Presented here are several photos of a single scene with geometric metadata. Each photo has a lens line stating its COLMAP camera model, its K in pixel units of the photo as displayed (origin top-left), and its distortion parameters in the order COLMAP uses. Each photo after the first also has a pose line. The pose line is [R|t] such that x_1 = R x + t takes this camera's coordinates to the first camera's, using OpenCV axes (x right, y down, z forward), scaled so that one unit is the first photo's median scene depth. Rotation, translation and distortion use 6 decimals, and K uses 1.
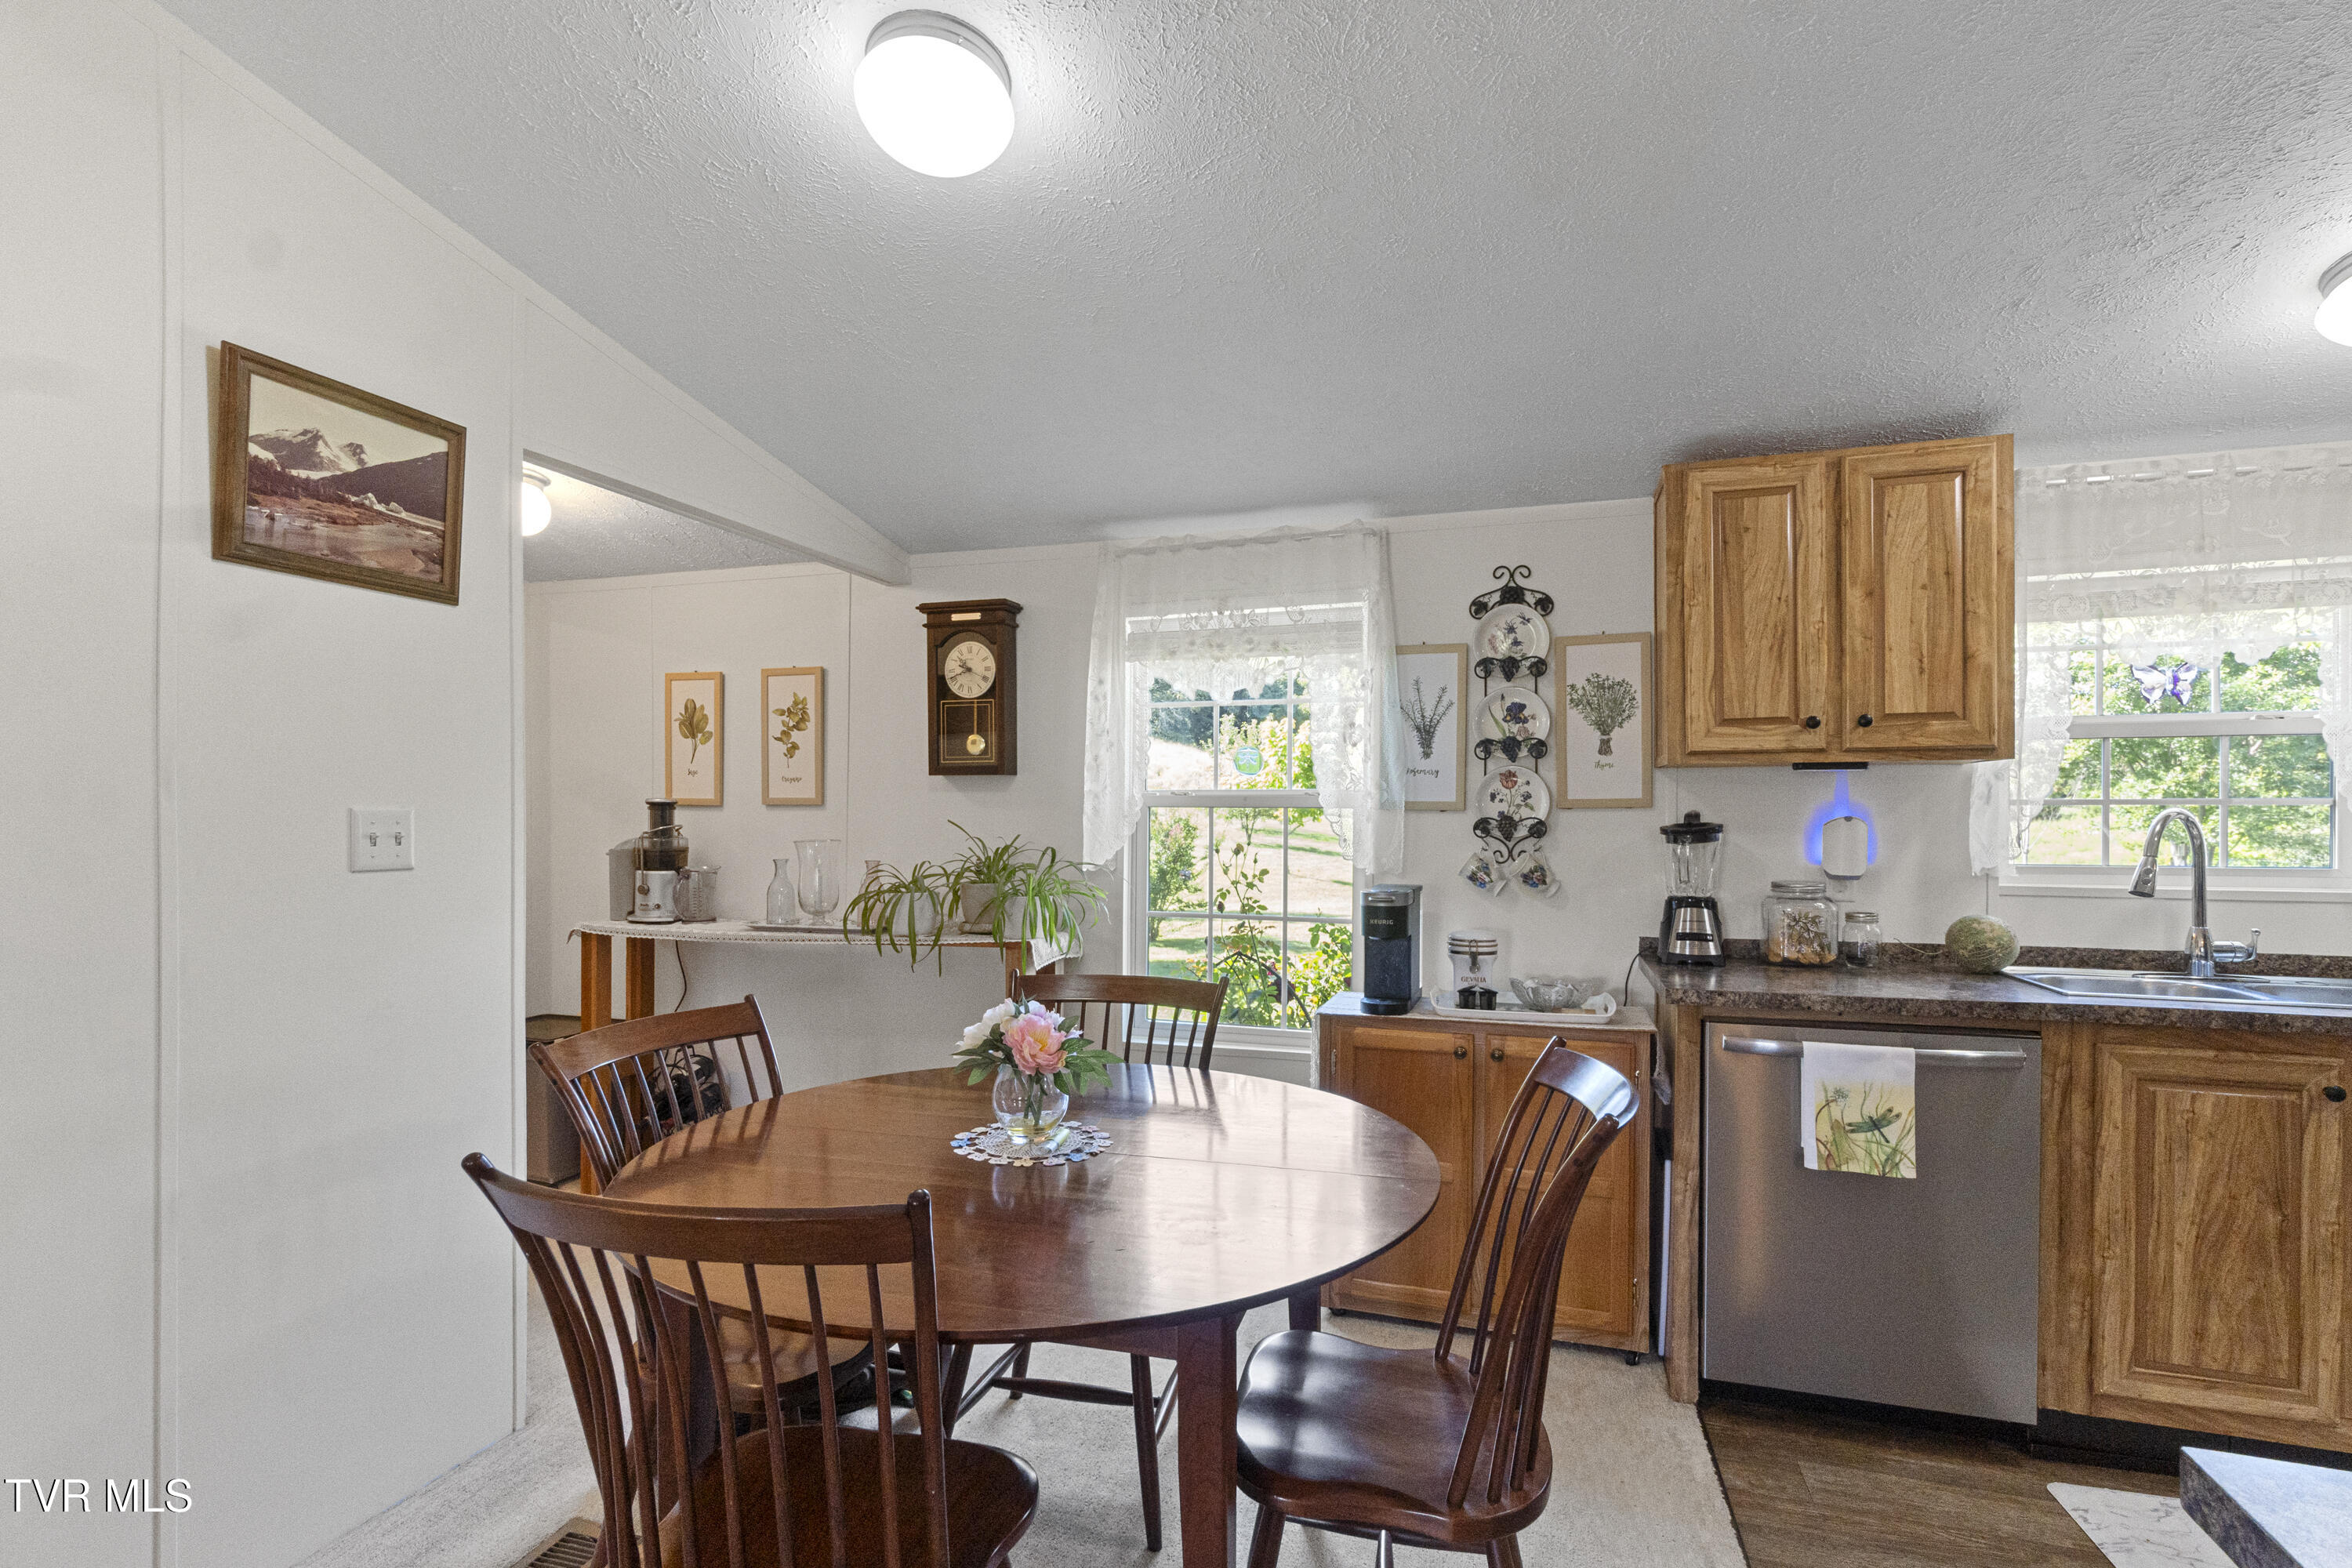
lens RADIAL K [[1111.2, 0, 1176.9], [0, 1111.2, 819.5], [0, 0, 1]] dist [-0.003029, 0.001819]
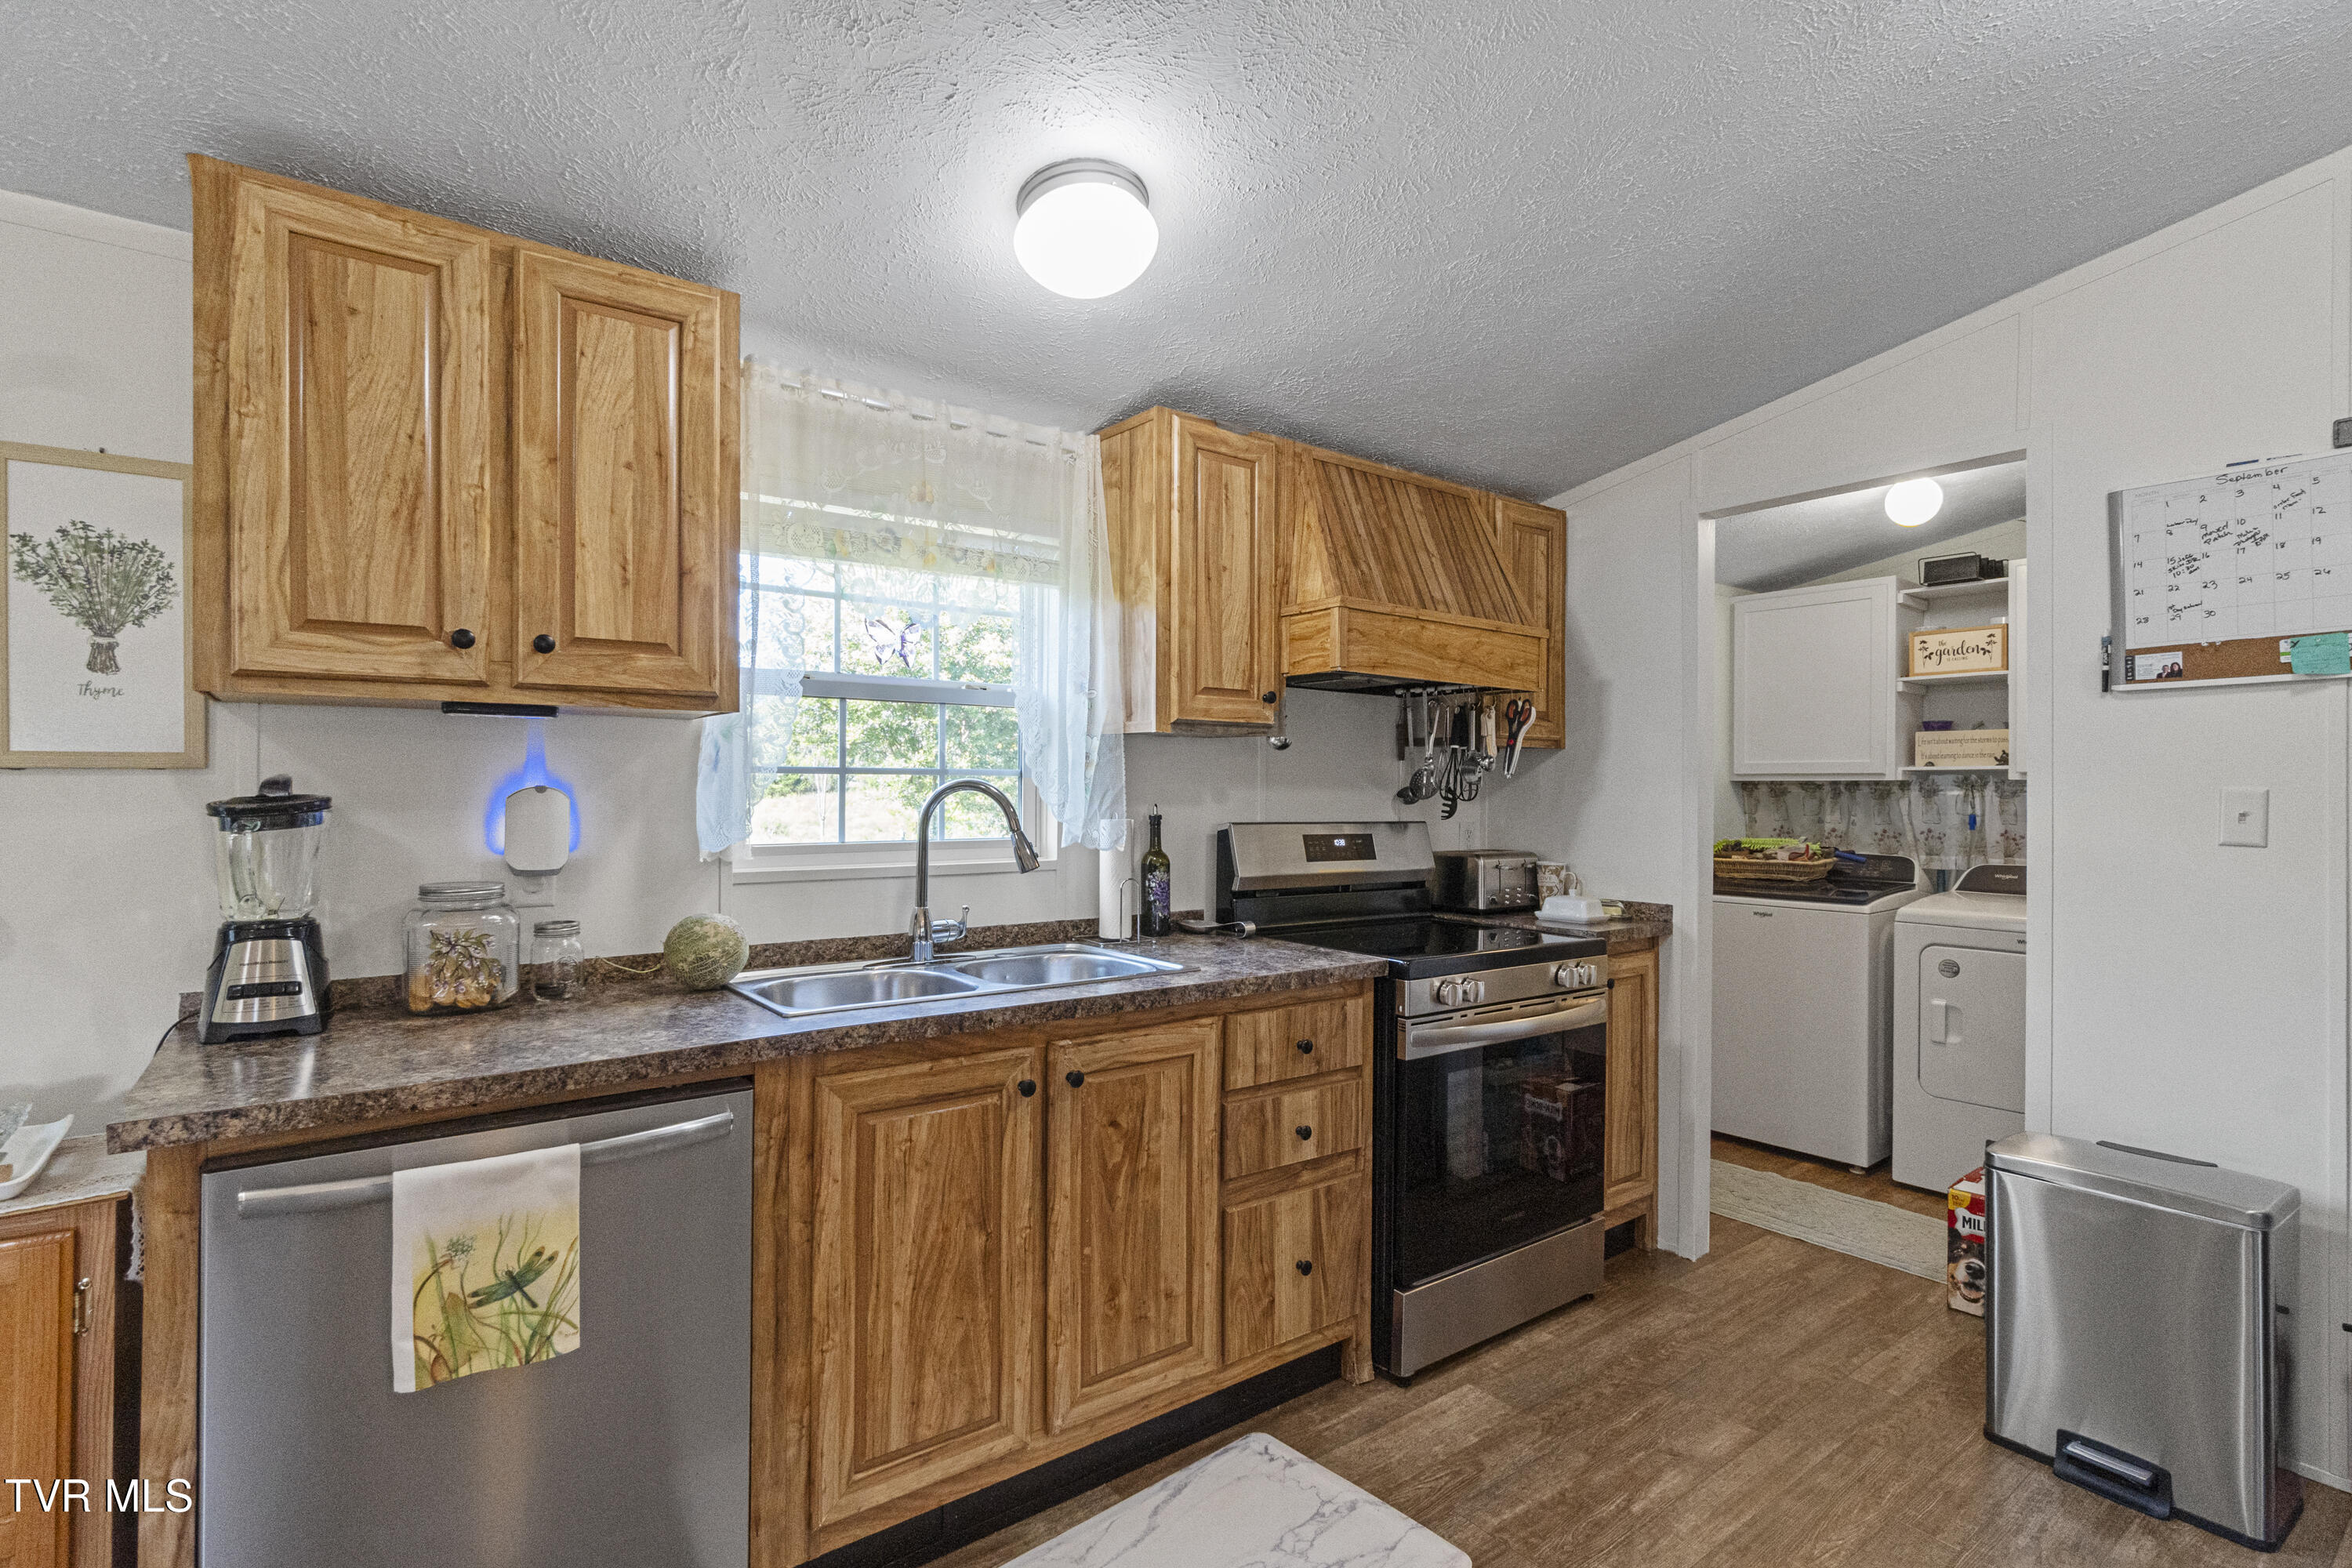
lens RADIAL K [[1111.7, 0, 1176.0], [0, 1111.7, 784.0], [0, 0, 1]] dist [-0.001513, 0.000335]
pose [[0.574382, 0.005624, 0.818568, 0.289730], [-0.000782, 0.999980, -0.006322, 0.000345], [-0.818587, 0.002992, 0.574374, 0.298752]]
